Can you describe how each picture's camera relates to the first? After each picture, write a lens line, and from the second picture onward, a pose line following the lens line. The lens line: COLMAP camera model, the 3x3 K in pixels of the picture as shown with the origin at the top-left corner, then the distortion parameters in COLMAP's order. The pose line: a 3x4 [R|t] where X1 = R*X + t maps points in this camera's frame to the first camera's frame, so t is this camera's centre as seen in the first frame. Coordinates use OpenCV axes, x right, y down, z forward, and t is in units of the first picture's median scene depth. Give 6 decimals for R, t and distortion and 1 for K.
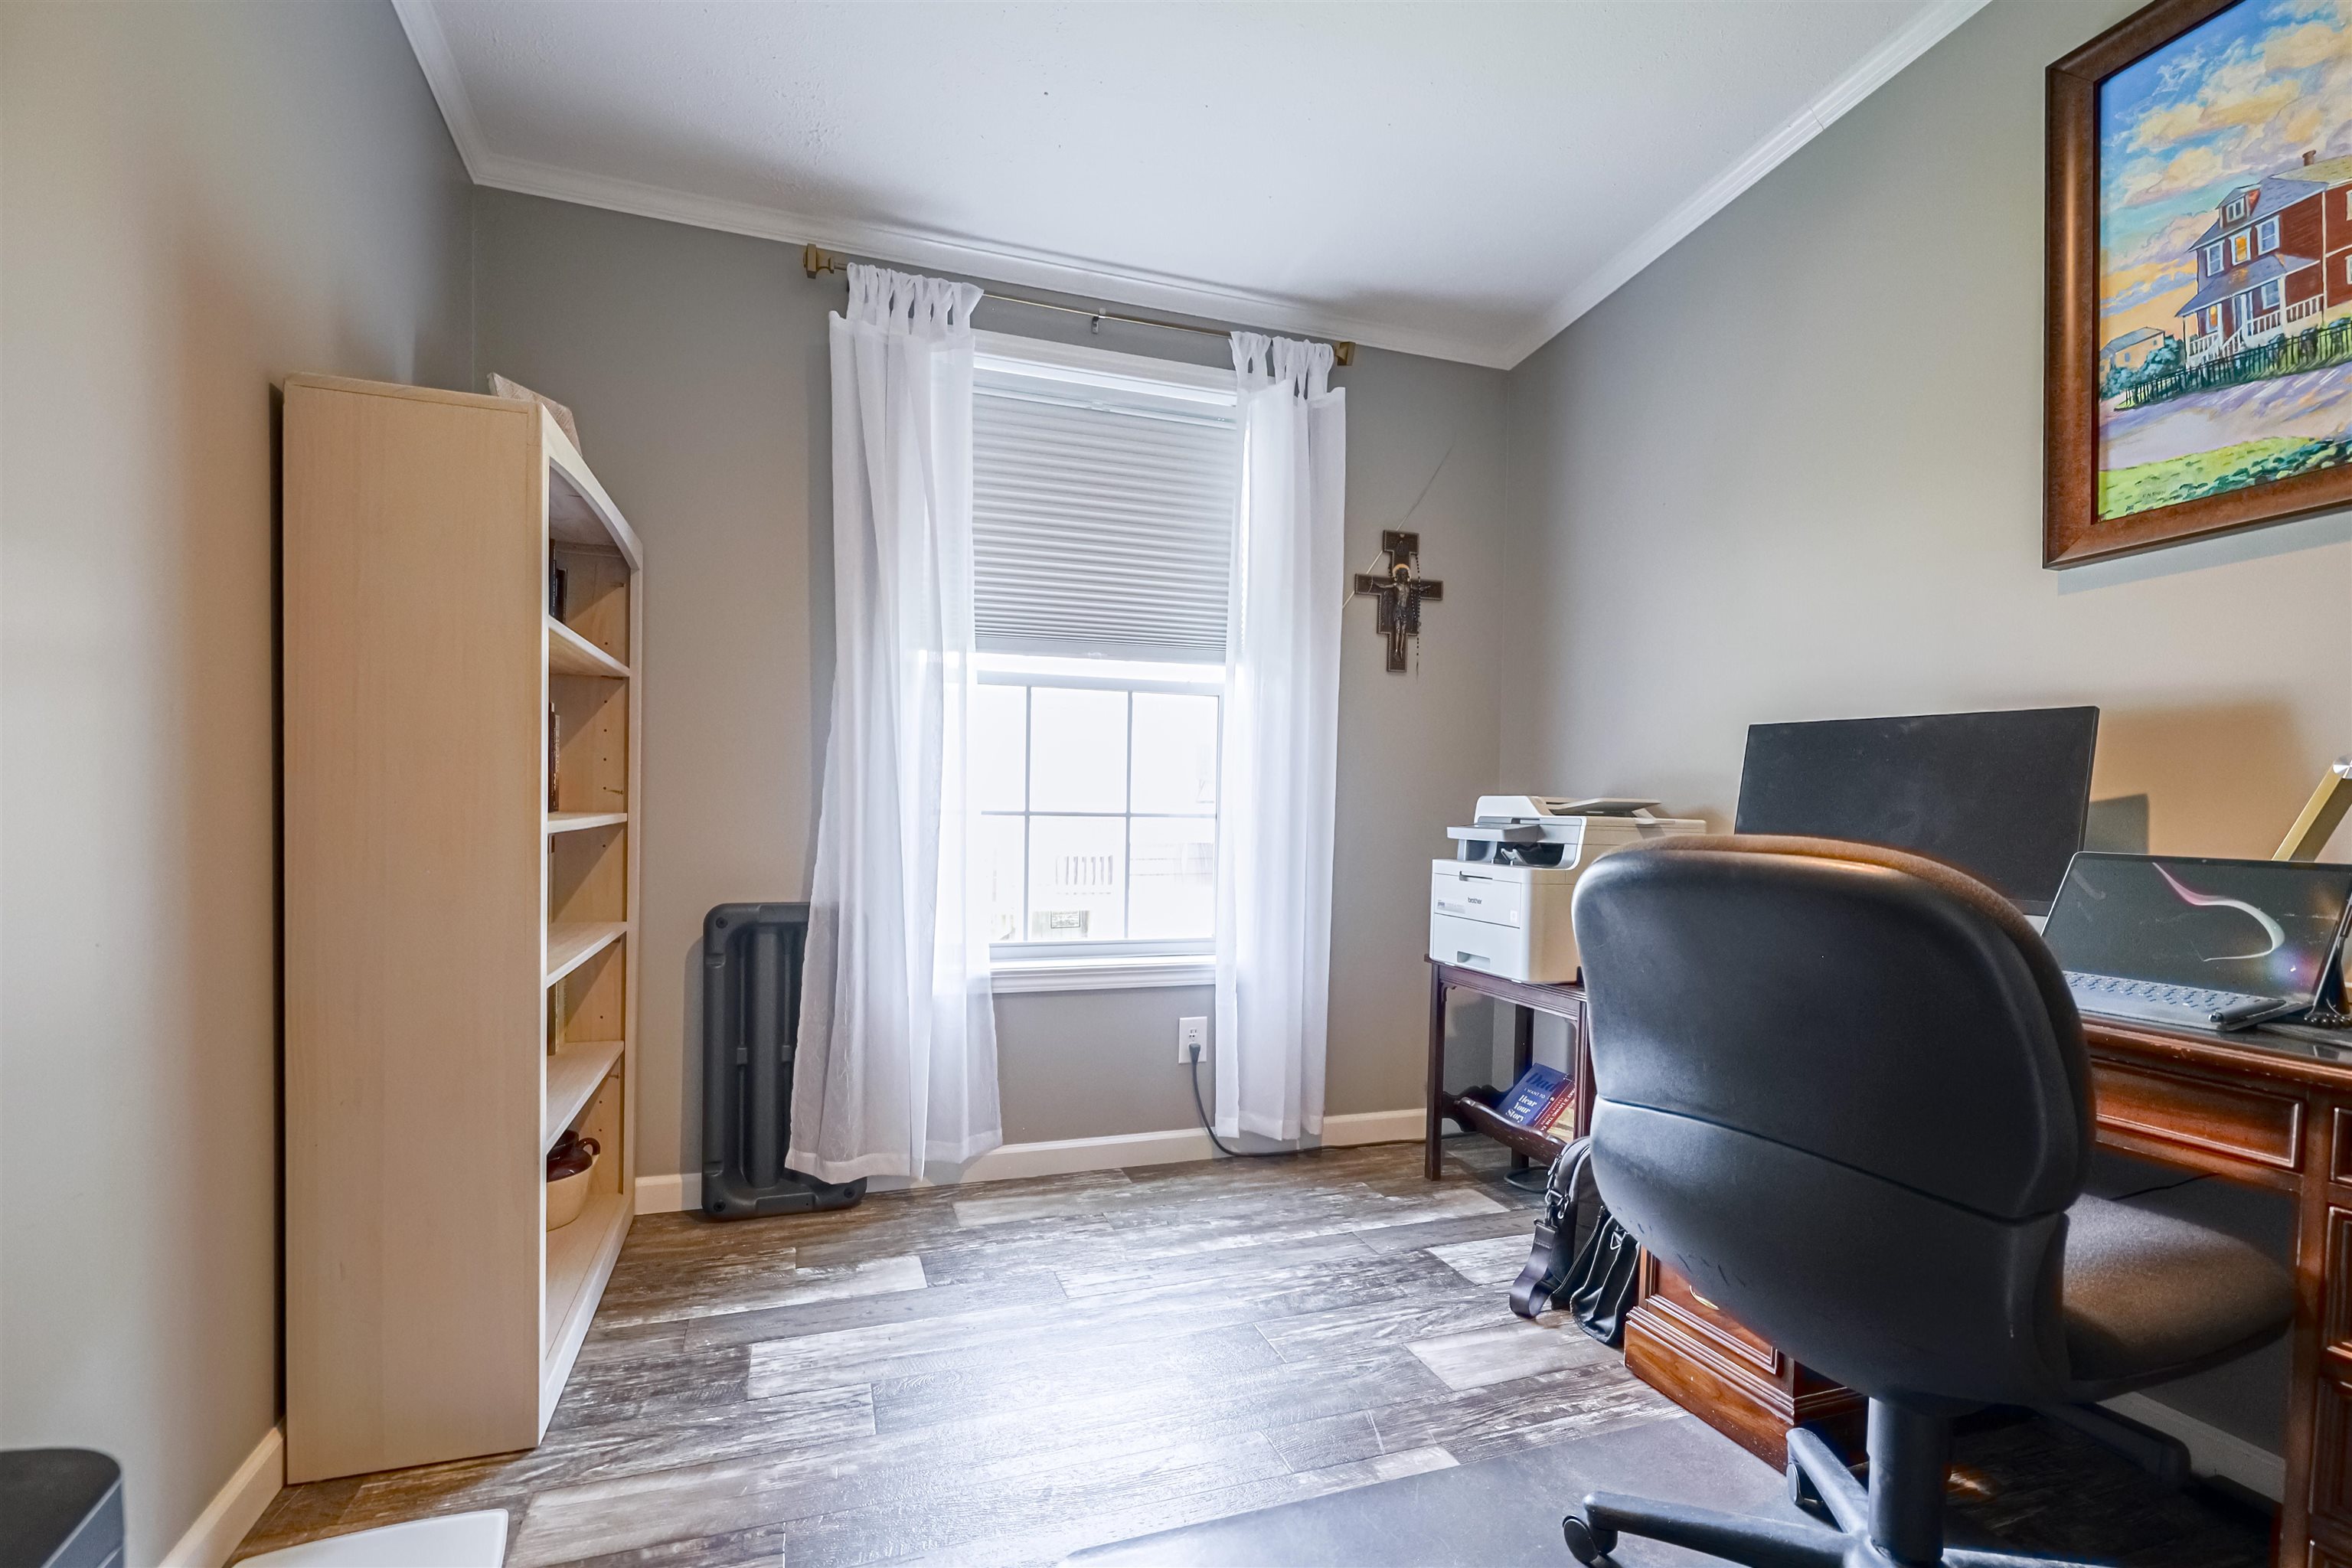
lens RADIAL K [[1056.2, 0, 1153.7], [0, 1056.2, 822.2], [0, 0, 1]] dist [-0.000214, 0.000920]
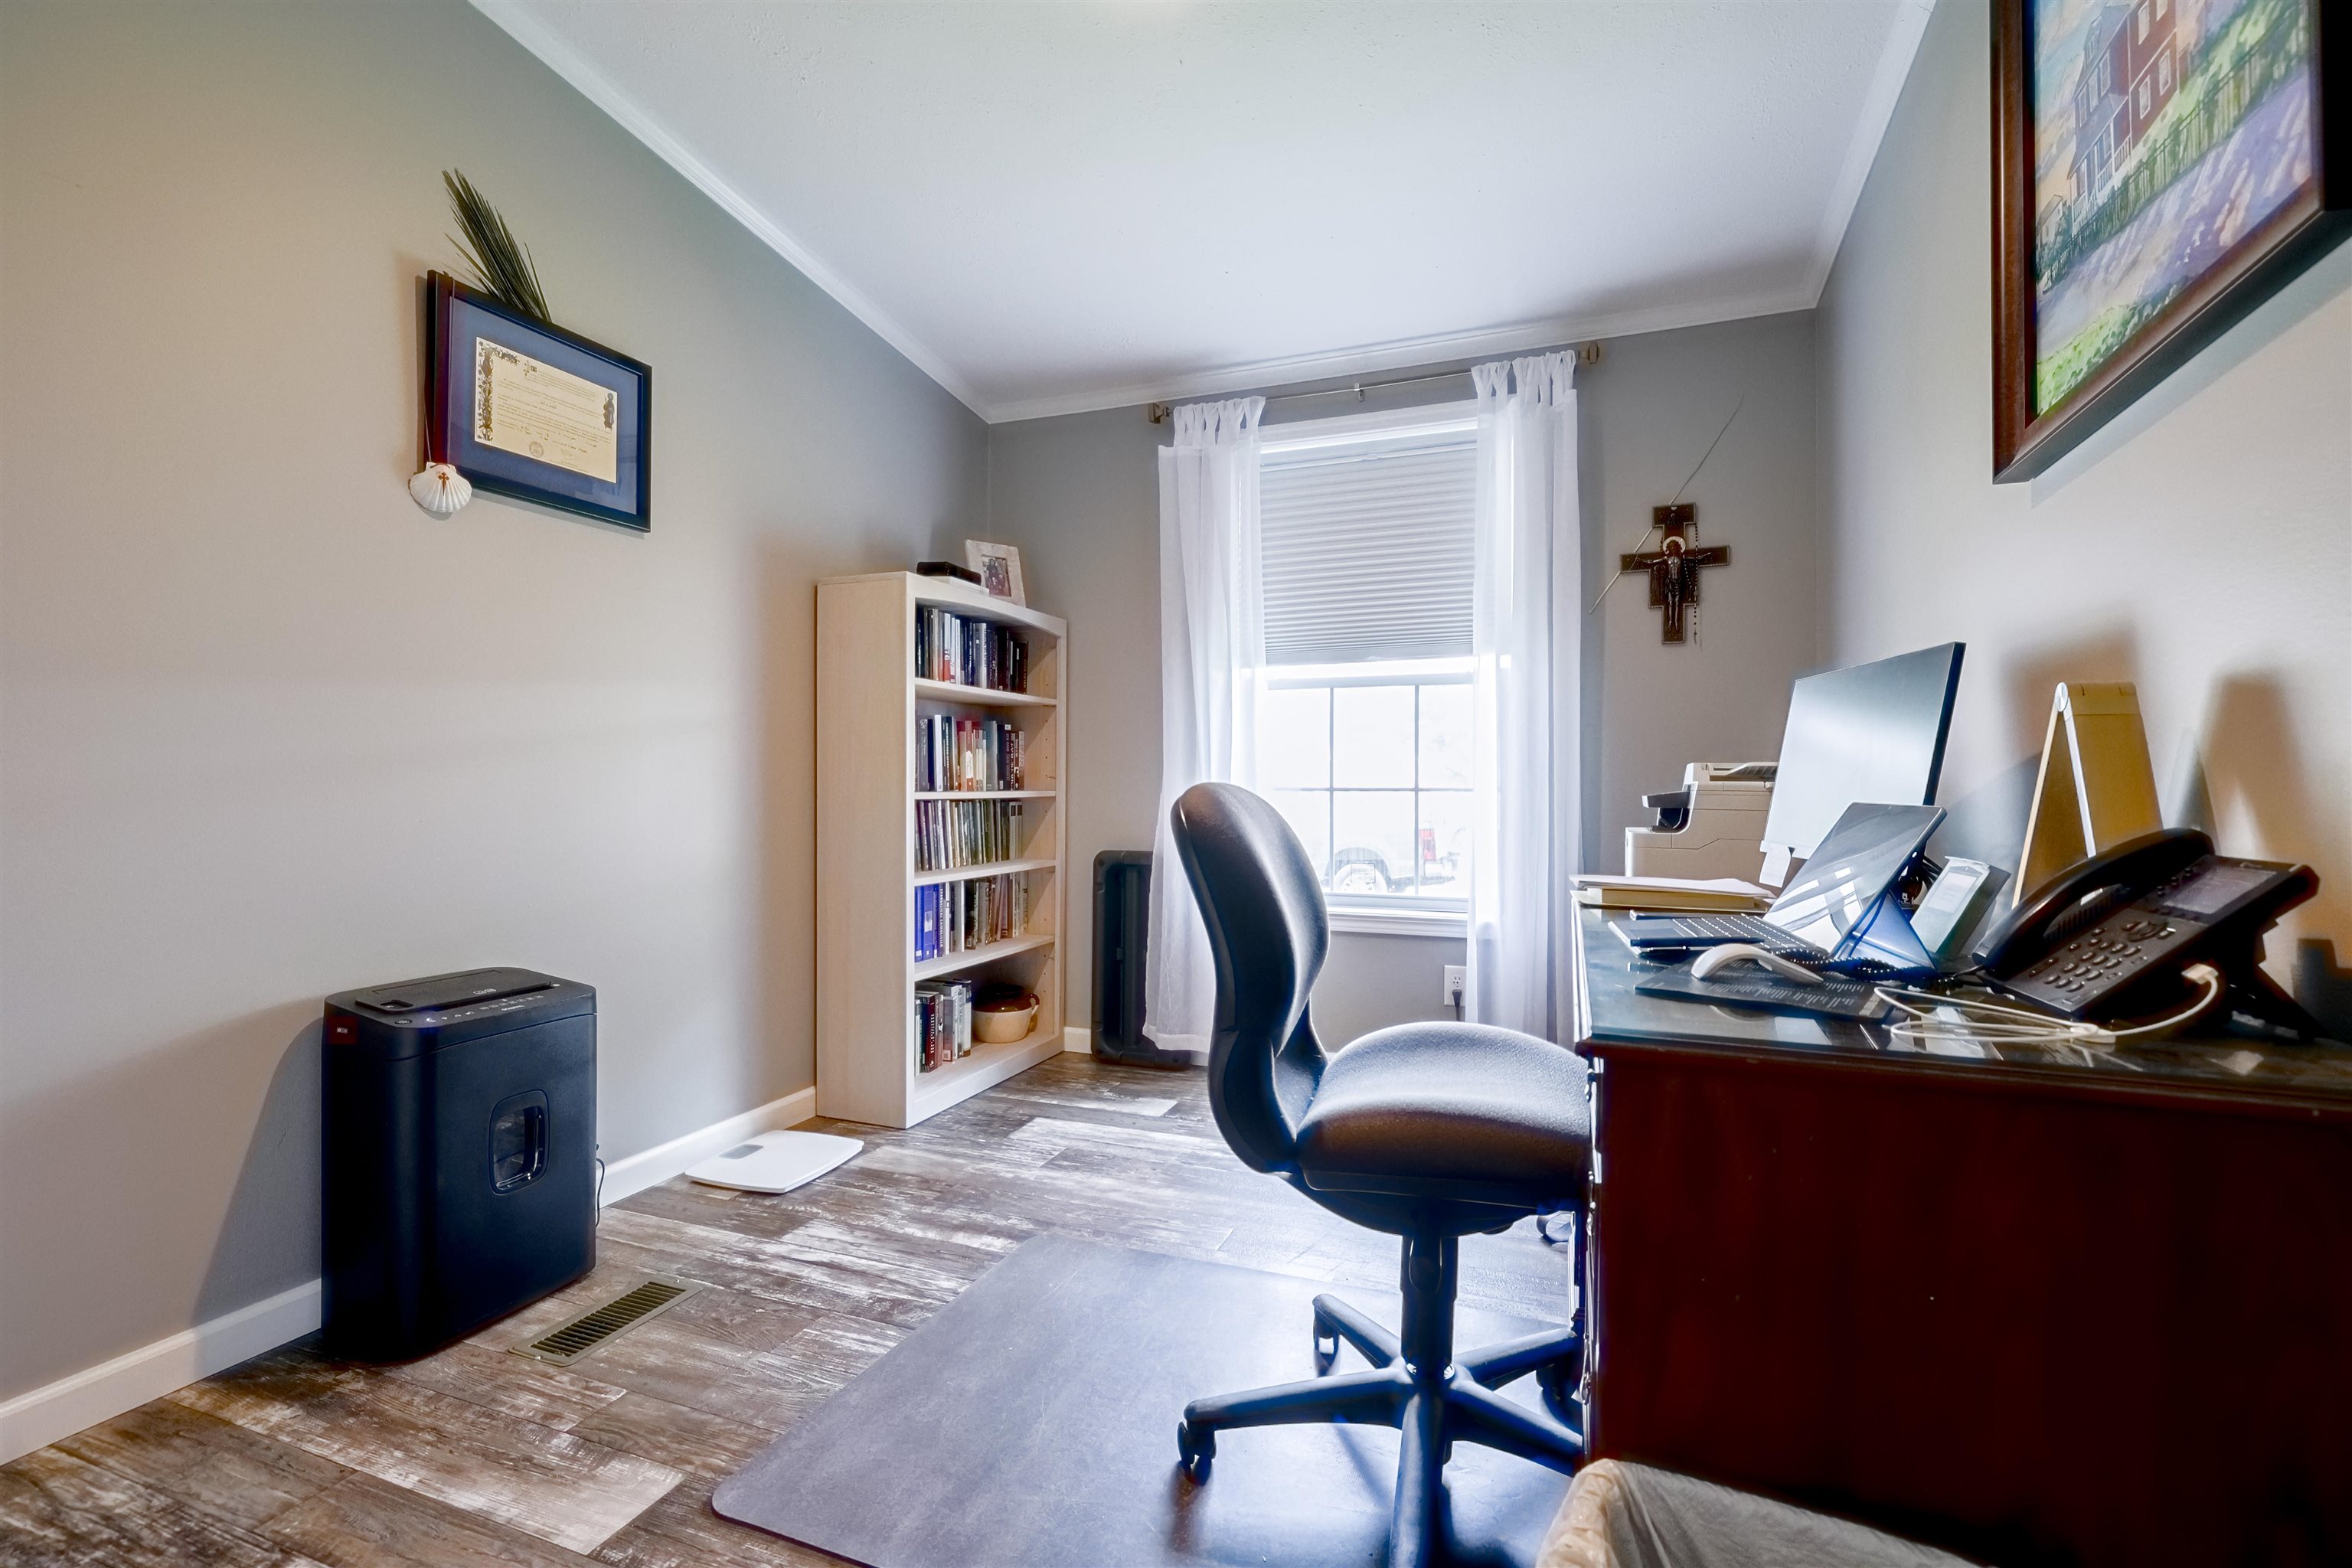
lens RADIAL K [[1056.2, 0, 1195.3], [0, 1056.2, 777.8], [0, 0, 1]] dist [-0.000214, 0.000920]
pose [[0.762910, -0.021006, -0.646163, 0.576135], [-0.001412, 0.999415, -0.034158, 0.021442], [0.646503, 0.026972, 0.762435, -0.058132]]
